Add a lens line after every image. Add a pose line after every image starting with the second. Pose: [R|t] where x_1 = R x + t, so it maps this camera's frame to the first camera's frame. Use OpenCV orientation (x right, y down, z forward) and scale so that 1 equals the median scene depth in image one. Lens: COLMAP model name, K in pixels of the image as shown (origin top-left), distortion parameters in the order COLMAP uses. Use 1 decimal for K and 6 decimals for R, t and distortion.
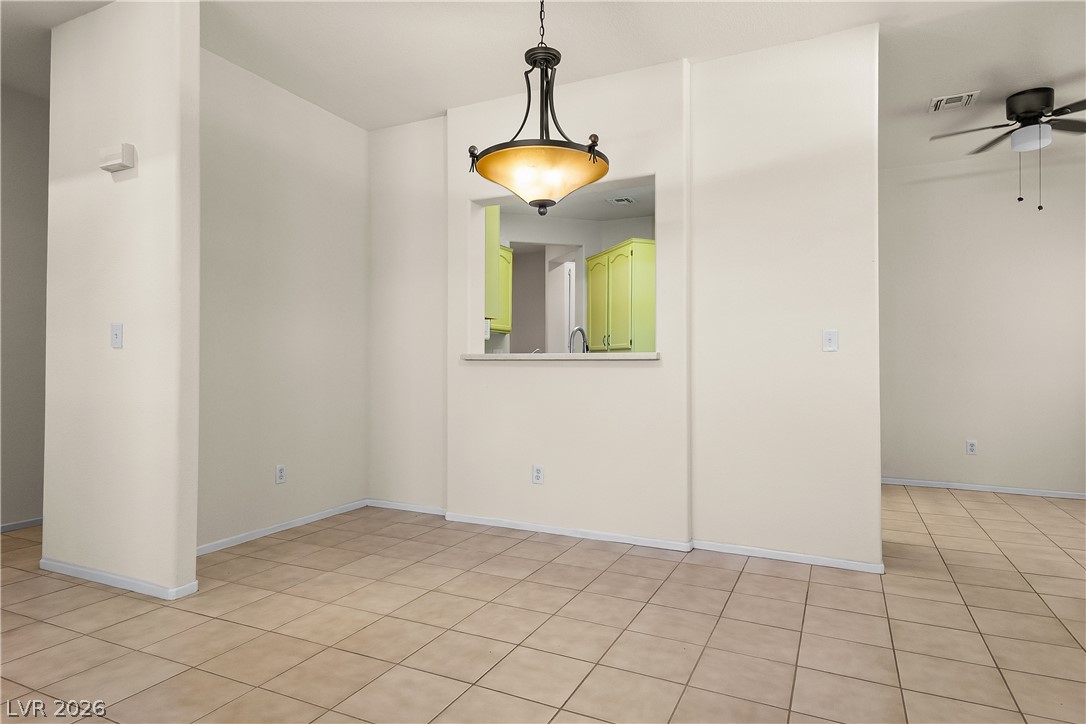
lens RADIAL K [[605.2, 0, 542.3], [0, 605.2, 369.6], [0, 0, 1]] dist [0.027386, -0.000392]
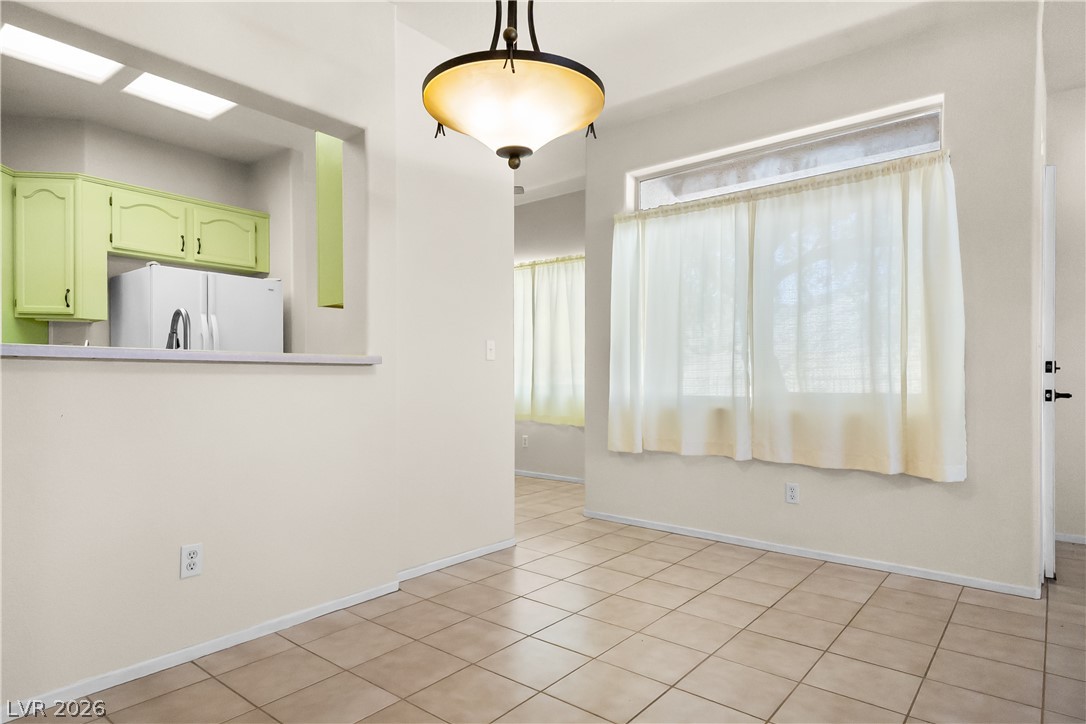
lens RADIAL K [[621.9, 0, 517.2], [0, 621.9, 388.3], [0, 0, 1]] dist [0.030171, -0.000070]
pose [[0.250933, -0.021470, 0.967766, -0.608933], [0.005444, 0.999769, 0.020769, -0.002171], [-0.967989, 0.000056, 0.250992, 0.663834]]
